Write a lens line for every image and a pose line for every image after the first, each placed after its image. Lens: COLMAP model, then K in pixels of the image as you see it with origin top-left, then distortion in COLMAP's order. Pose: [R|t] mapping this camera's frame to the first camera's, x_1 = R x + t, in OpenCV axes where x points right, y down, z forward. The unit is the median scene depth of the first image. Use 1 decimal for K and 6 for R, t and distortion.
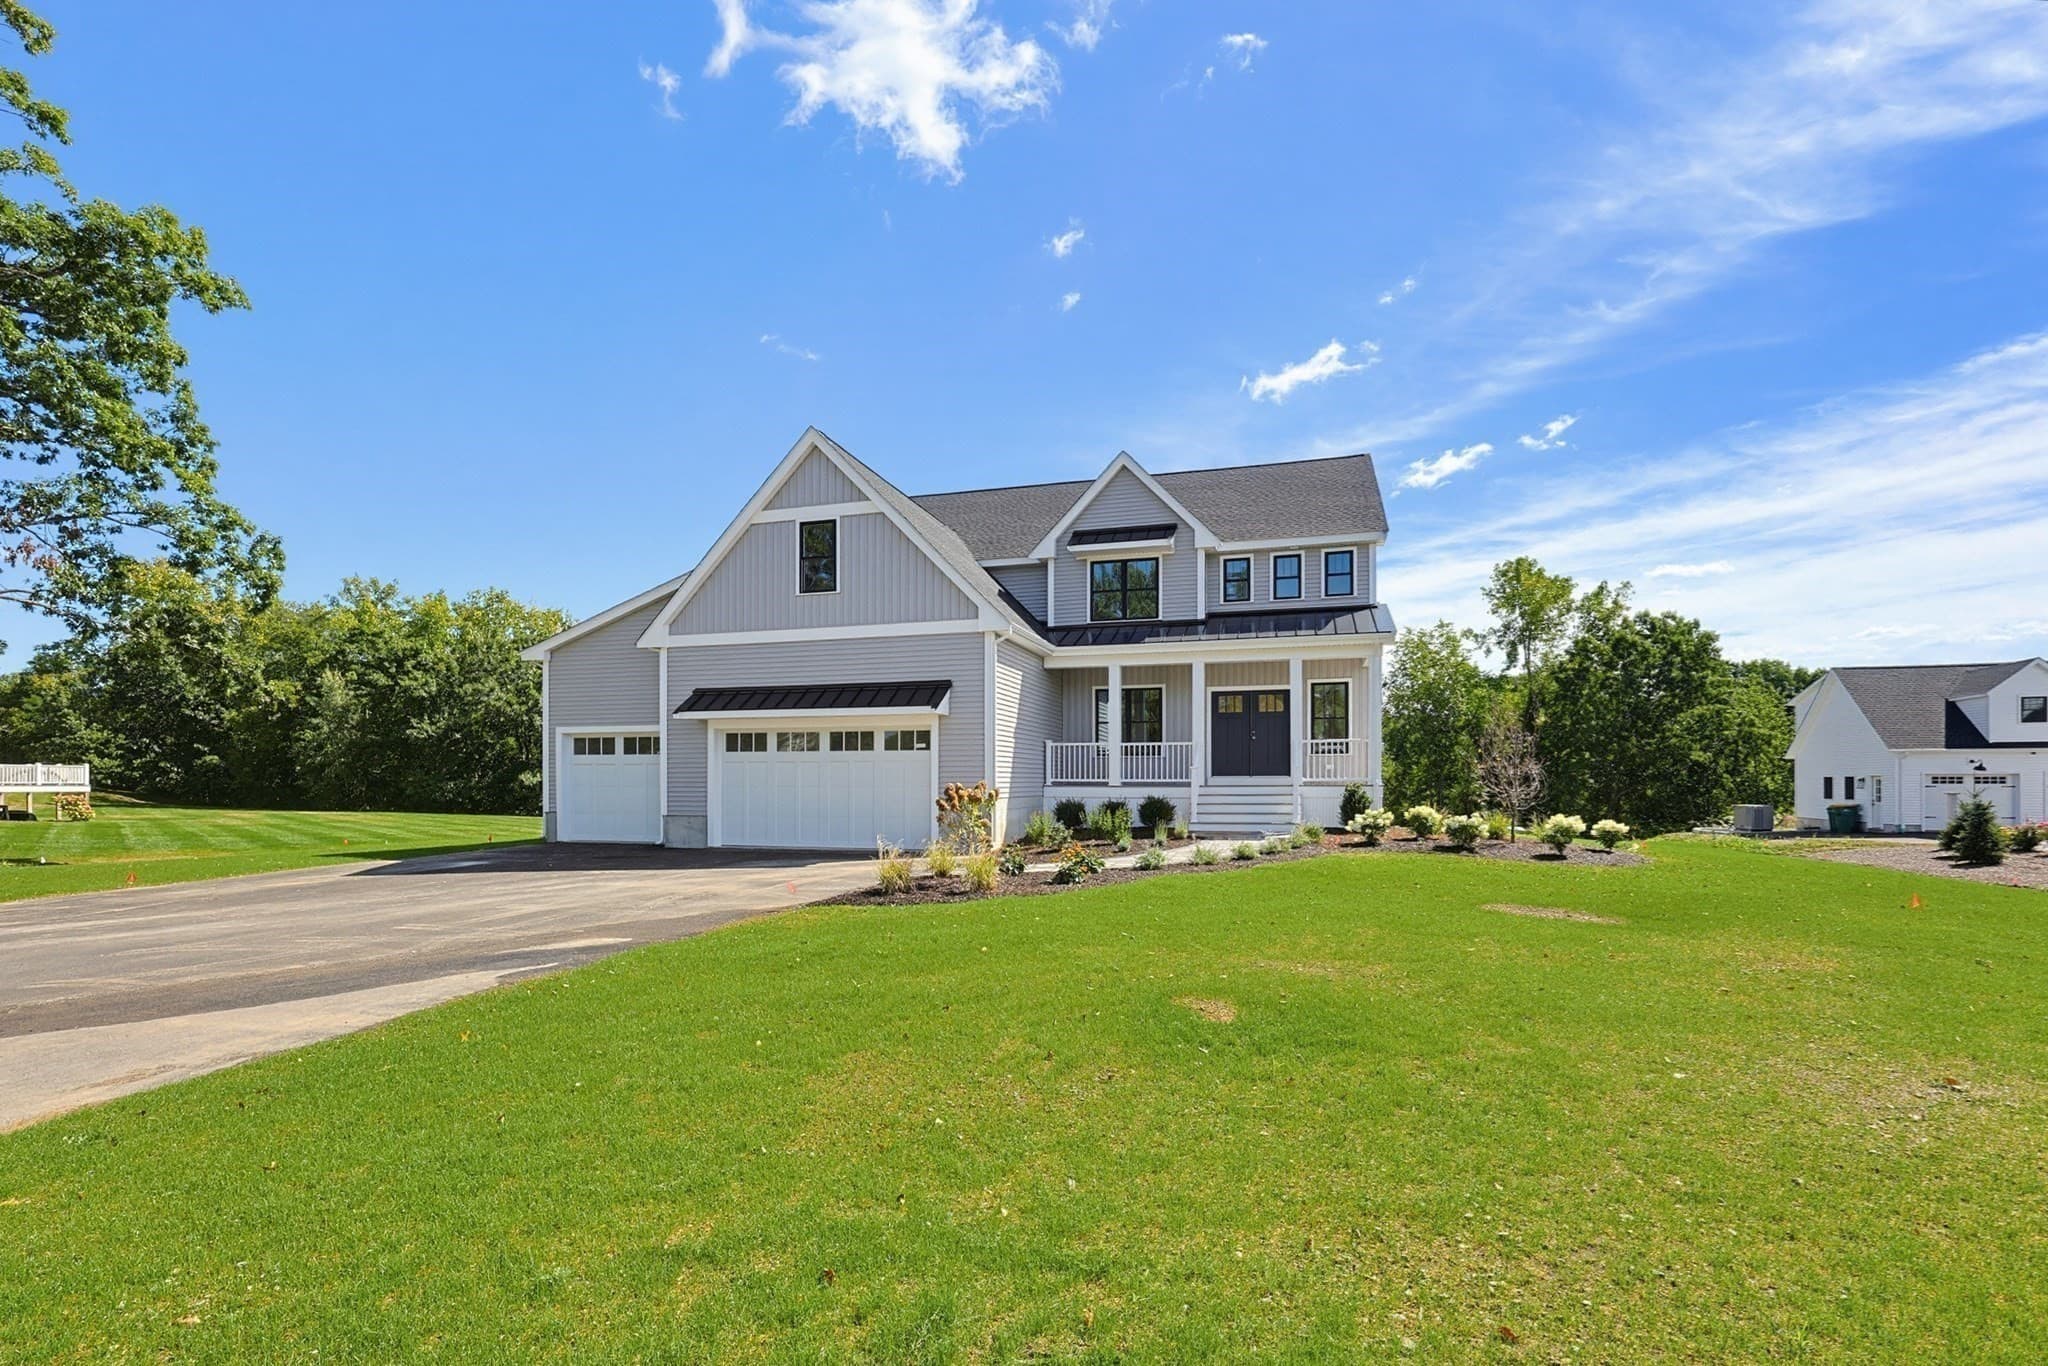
lens RADIAL K [[910.3, 0, 1061.0], [0, 910.3, 785.8], [0, 0, 1]] dist [-0.000094, 0.000506]
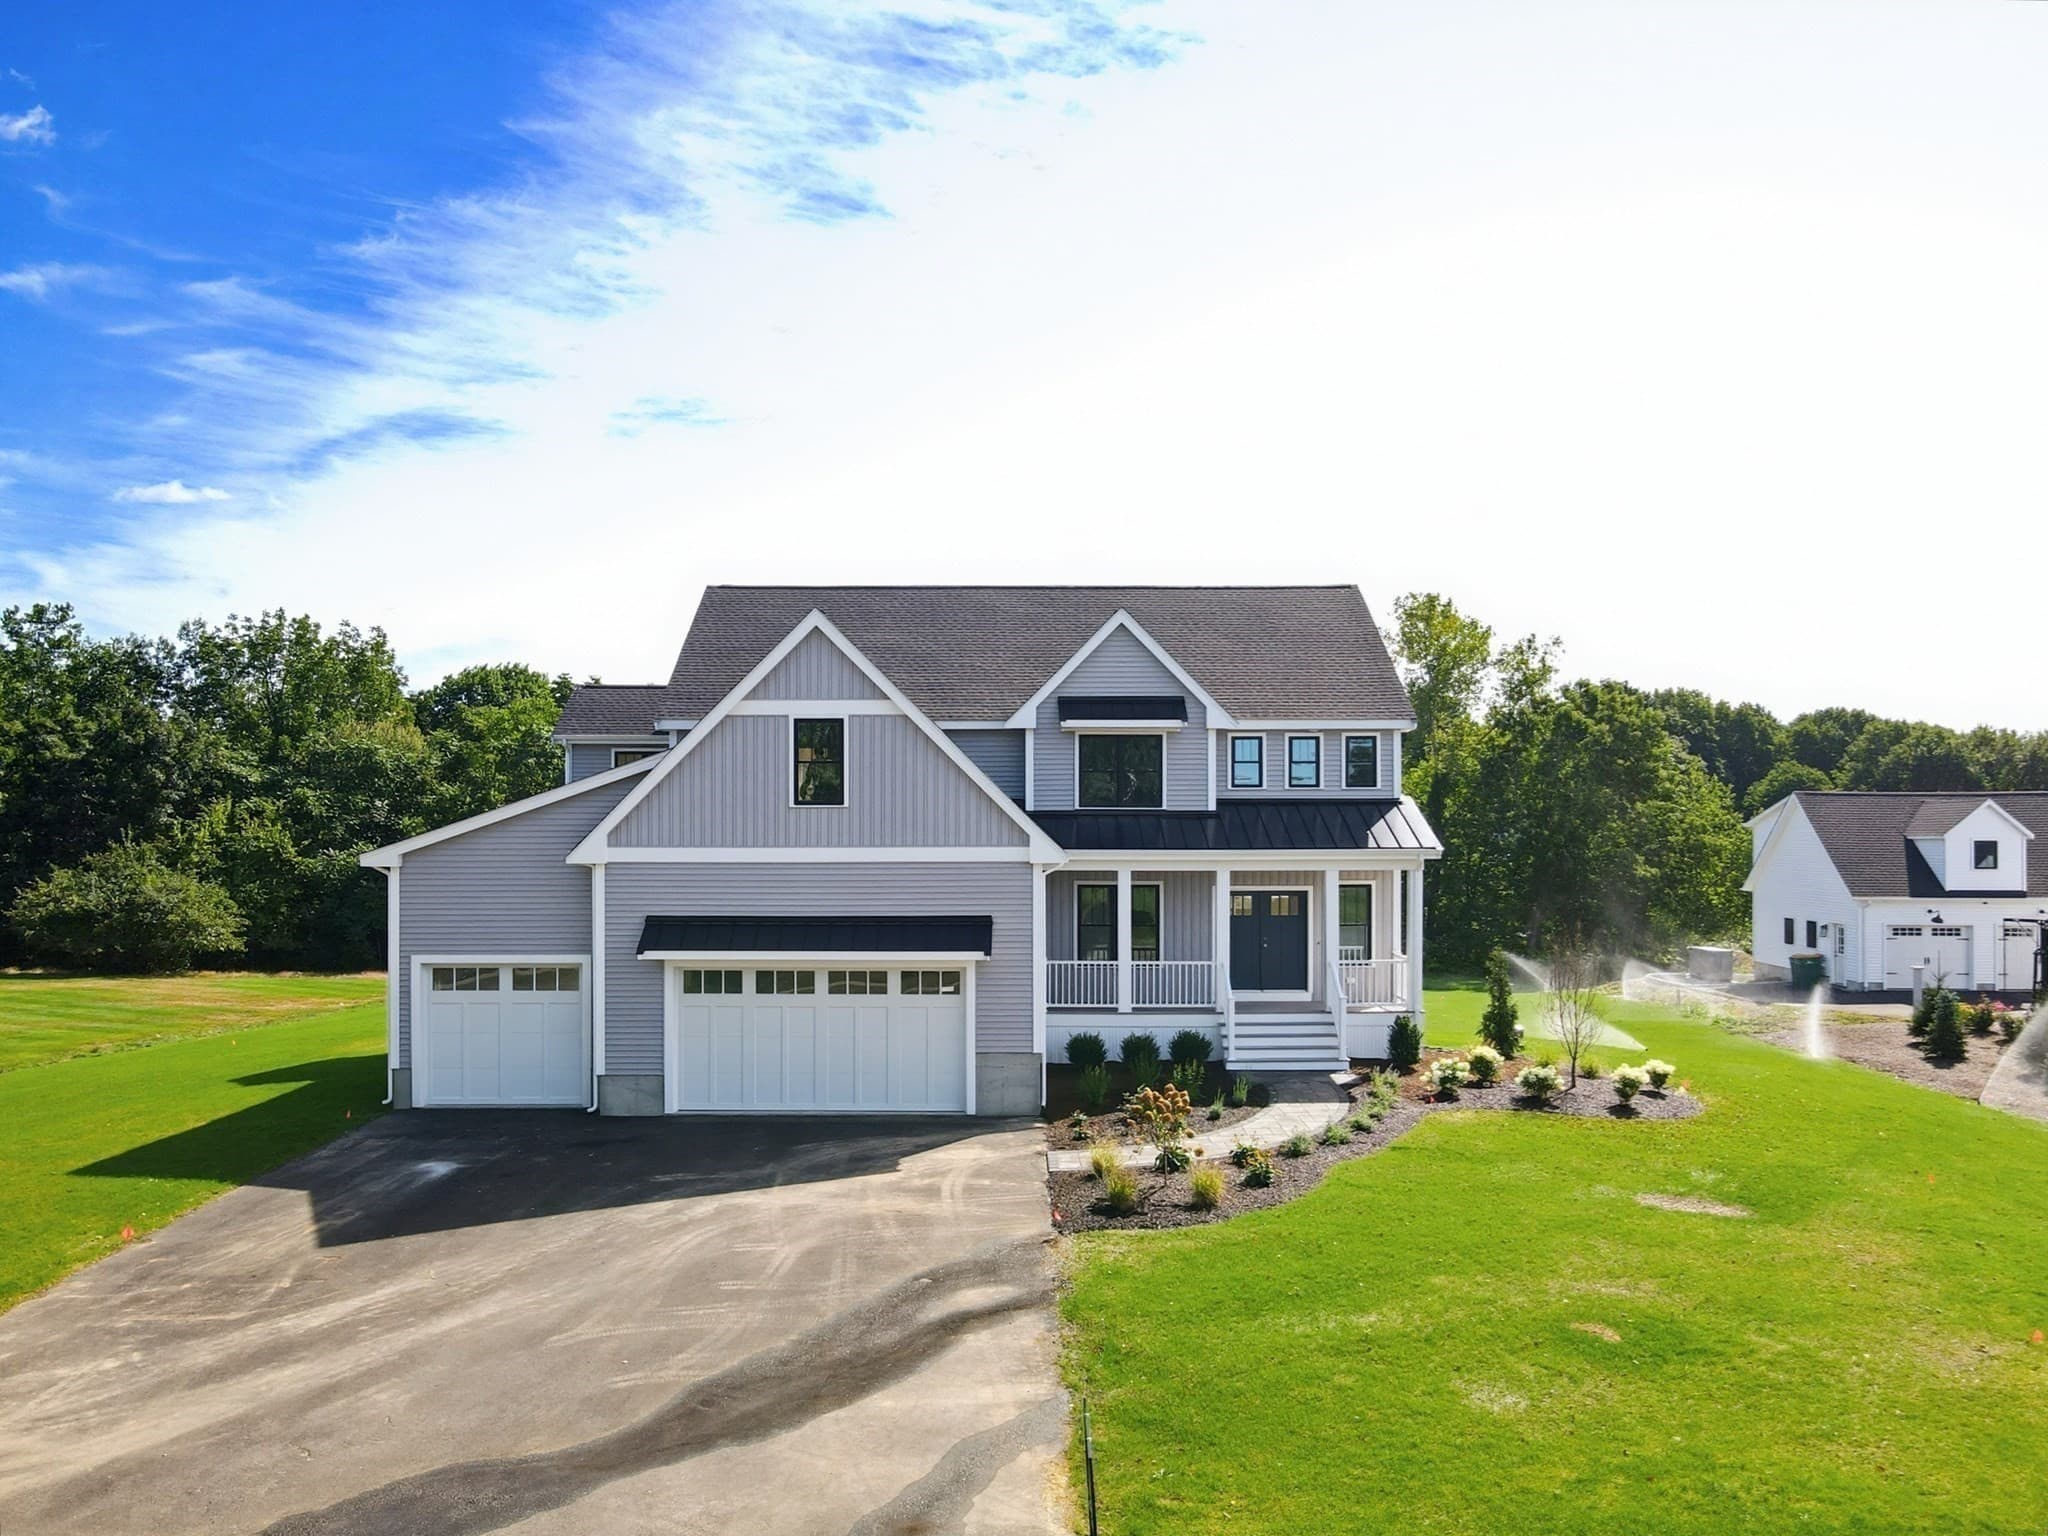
lens RADIAL K [[1494.7, 0, 1059.8], [0, 1494.7, 859.4], [0, 0, 1]] dist [-0.005259, 0.034590]
pose [[0.963694, -0.003170, 0.266990, -0.362247], [0.000275, 0.999941, 0.010878, -0.153483], [-0.267009, -0.010410, 0.963638, -0.318584]]
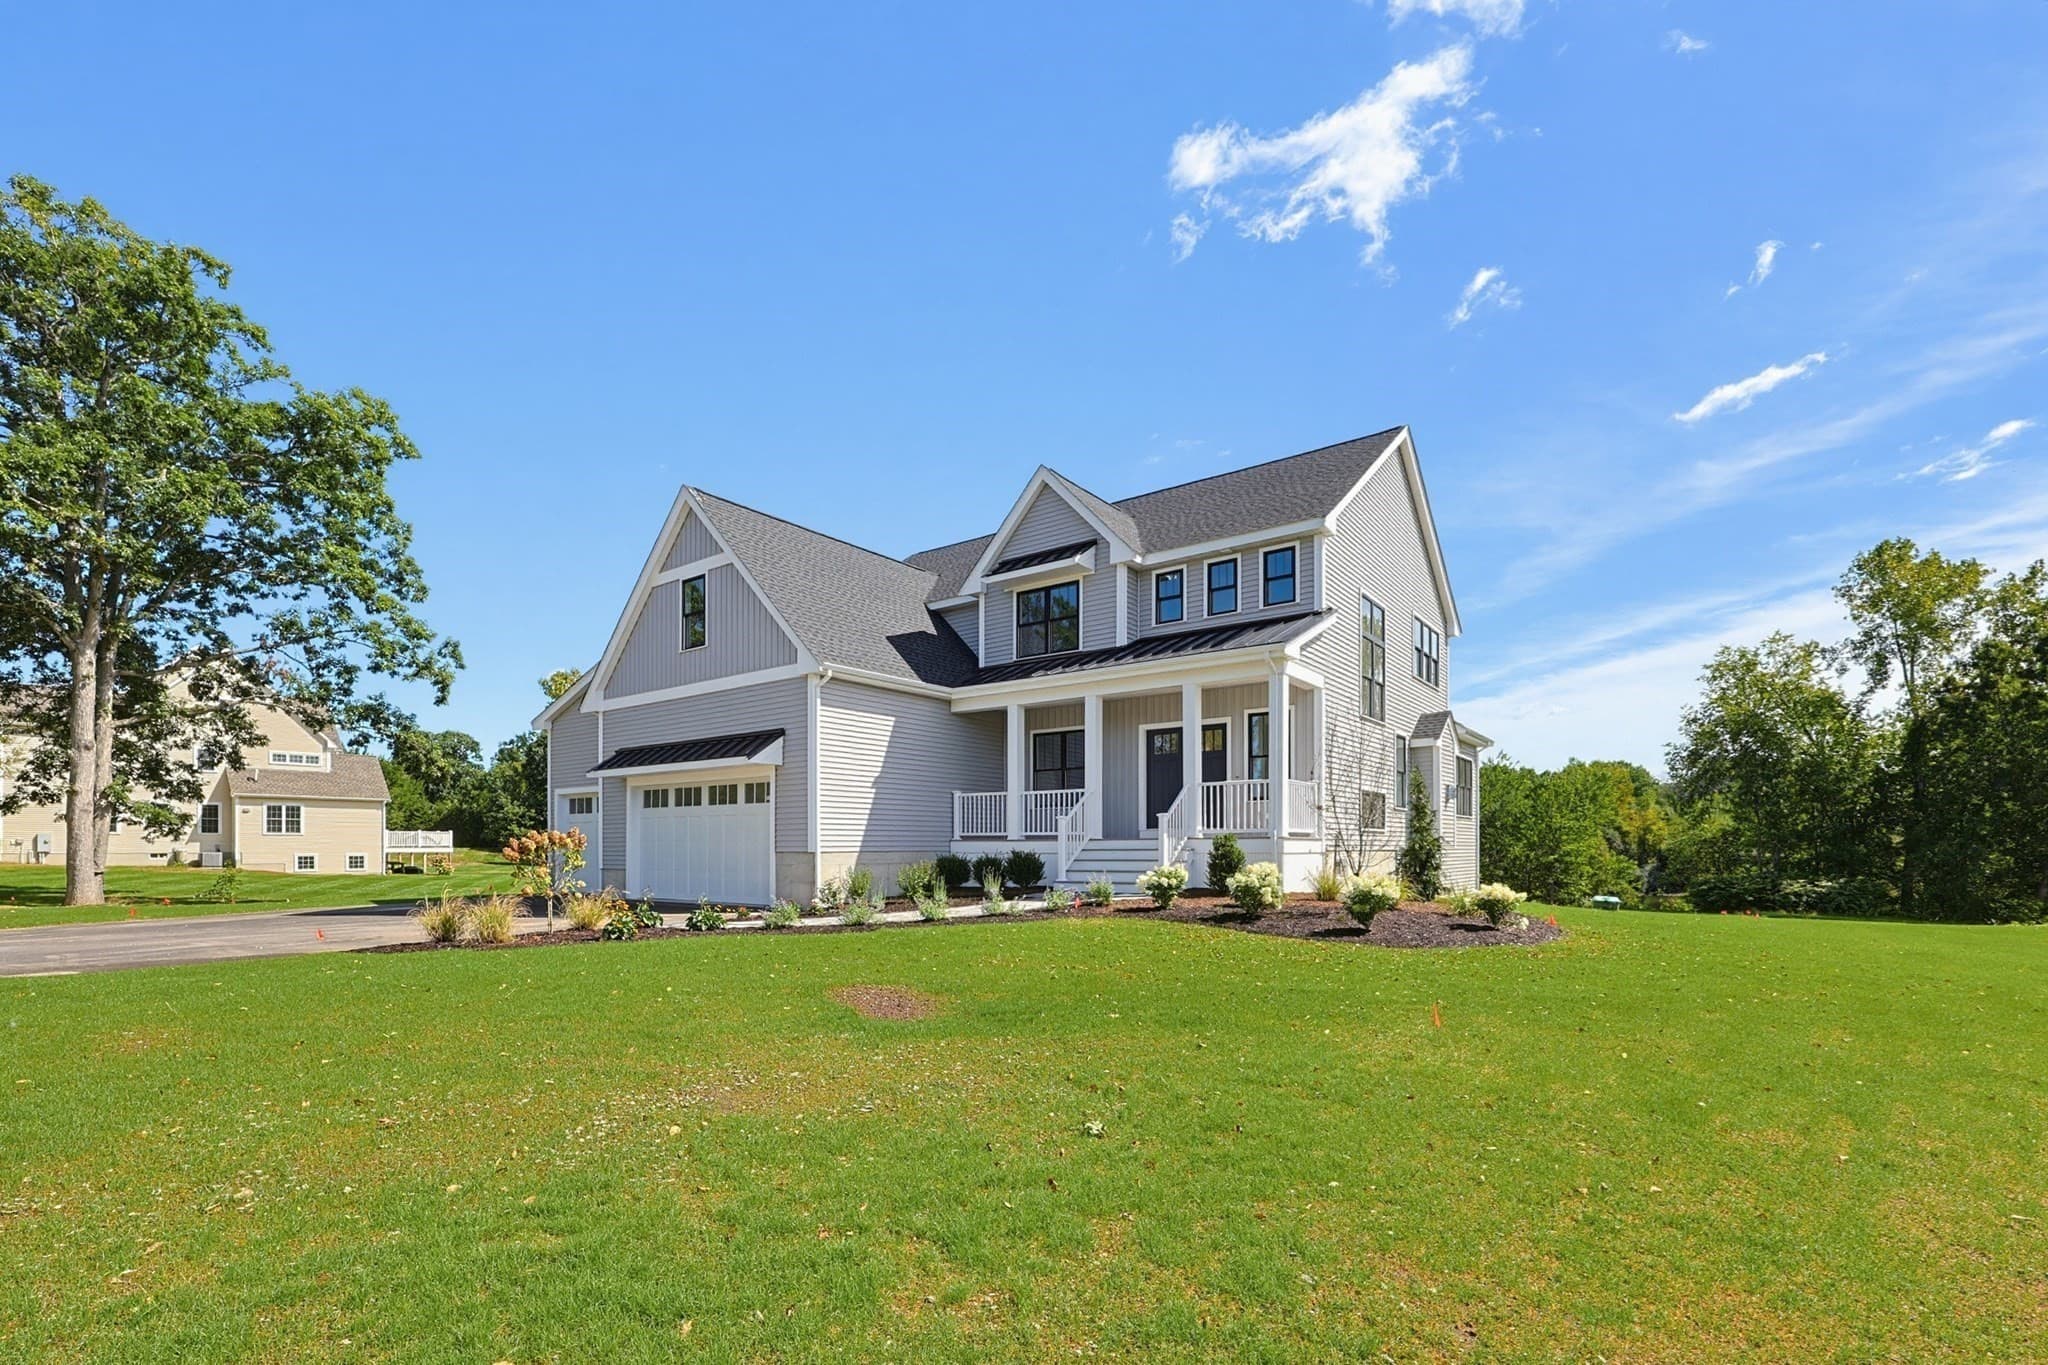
lens RADIAL K [[910.3, 0, 1050.4], [0, 910.3, 857.9], [0, 0, 1]] dist [-0.000094, 0.000506]
pose [[0.935236, 0.002040, -0.354020, 0.400284], [0.000828, 0.999968, 0.007949, 0.010887], [0.354025, -0.007727, 0.935204, 0.167561]]
